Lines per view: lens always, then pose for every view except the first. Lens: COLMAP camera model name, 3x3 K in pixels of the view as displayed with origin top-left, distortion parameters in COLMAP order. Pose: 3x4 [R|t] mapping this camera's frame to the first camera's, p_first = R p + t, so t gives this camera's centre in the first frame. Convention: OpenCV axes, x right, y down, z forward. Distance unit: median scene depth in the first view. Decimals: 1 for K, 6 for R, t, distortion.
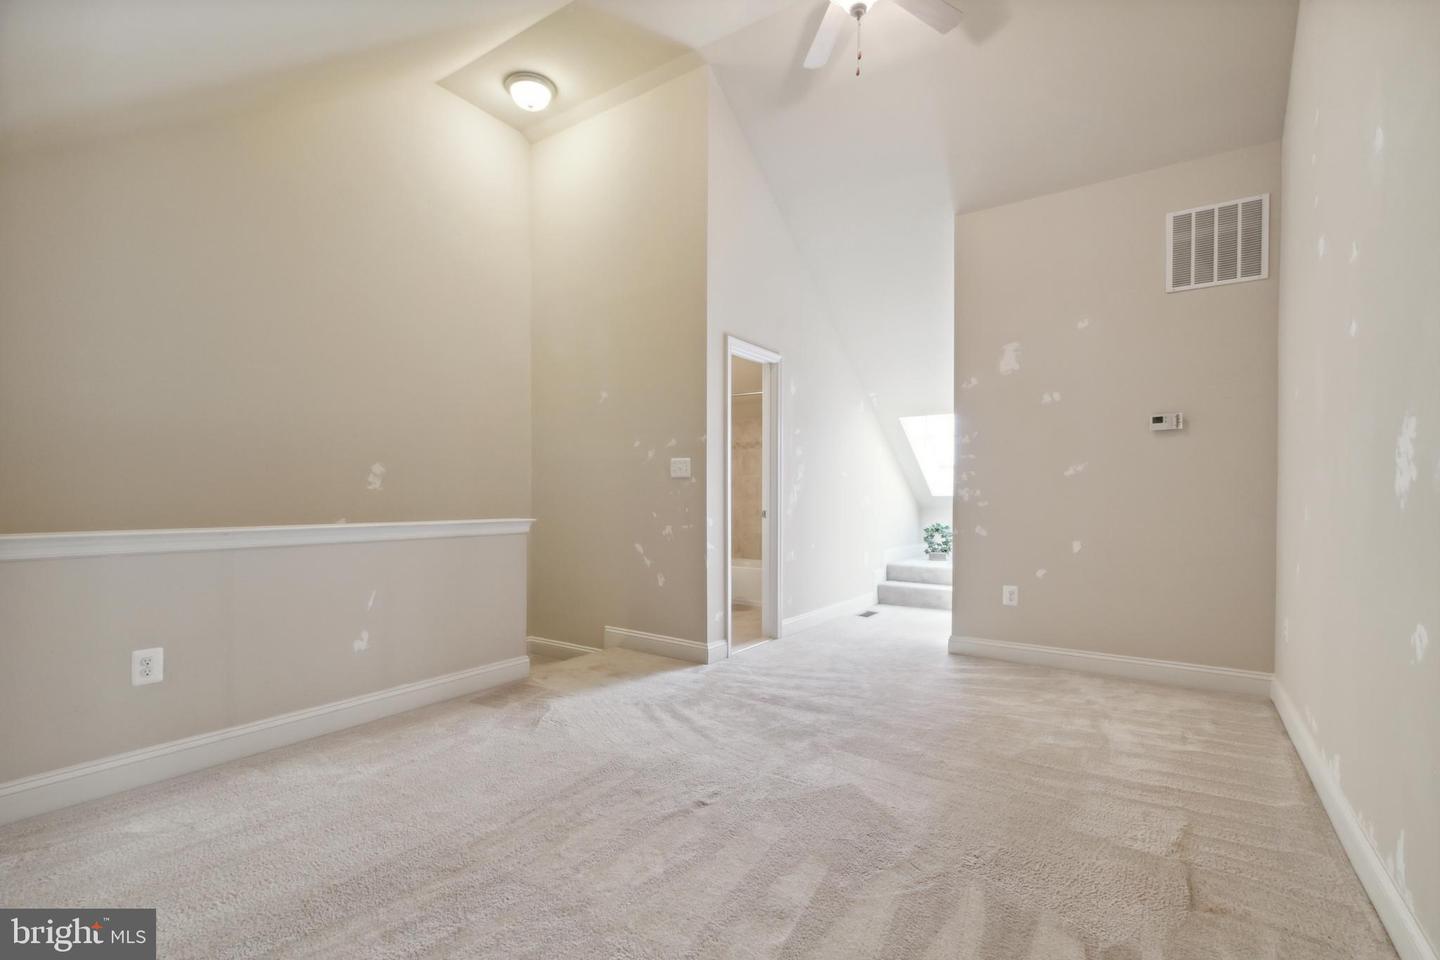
lens RADIAL K [[678.8, 0, 718.2], [0, 678.8, 495.7], [0, 0, 1]] dist [0.003376, -0.000002]
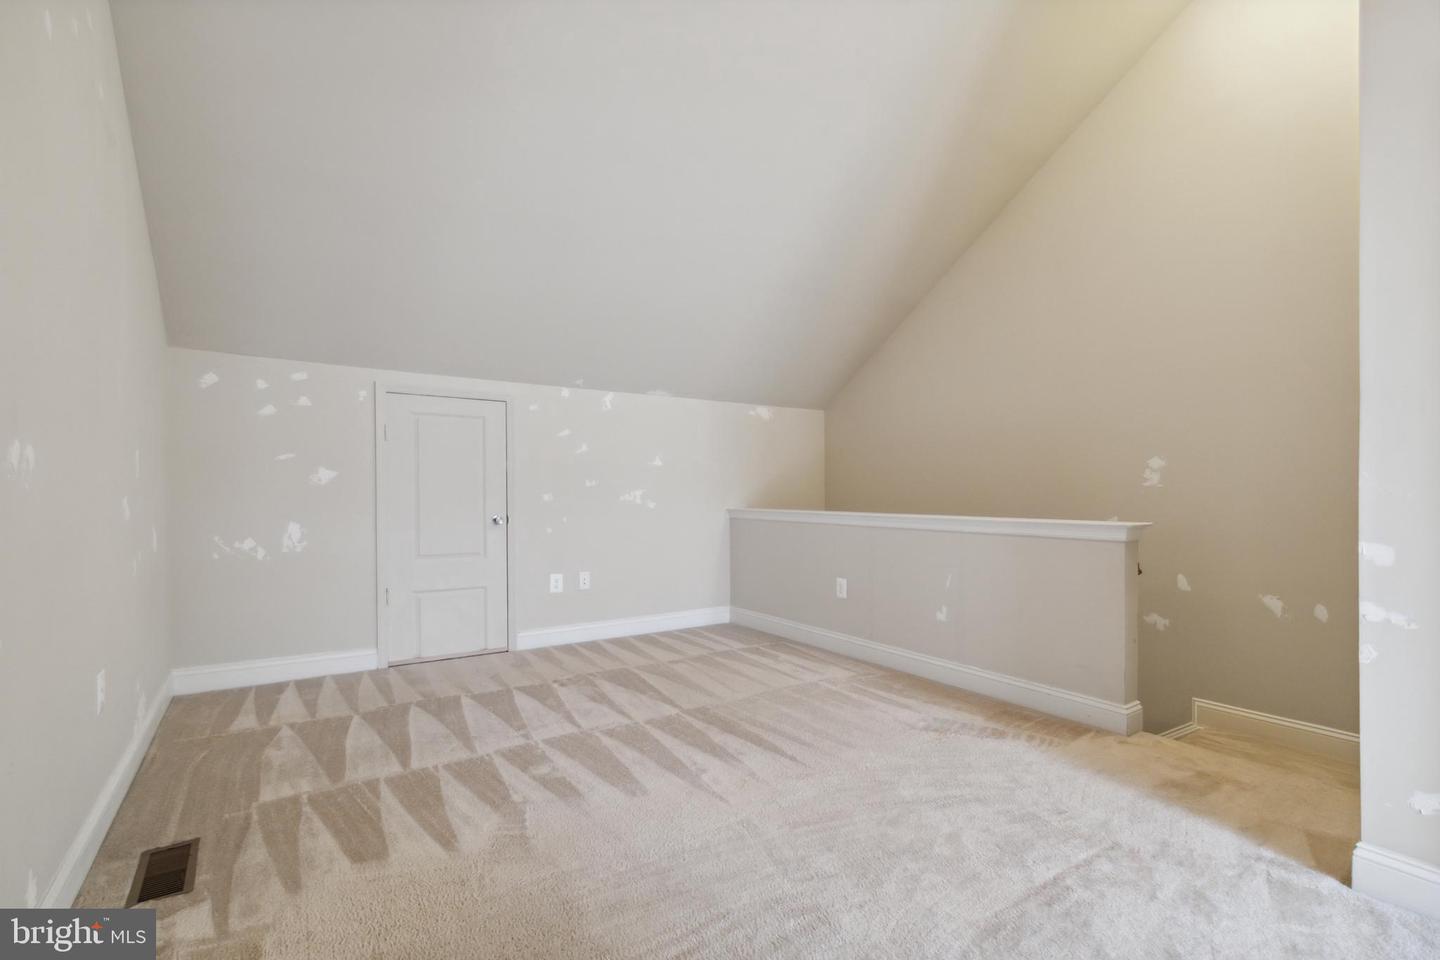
lens RADIAL K [[678.8, 0, 718.2], [0, 678.8, 495.7], [0, 0, 1]] dist [0.003376, -0.000002]
pose [[-0.388587, 0.000652, -0.921412, 0.590638], [-0.003283, 0.999992, 0.002092, 0.003881], [0.921406, 0.003838, -0.388582, 0.887068]]
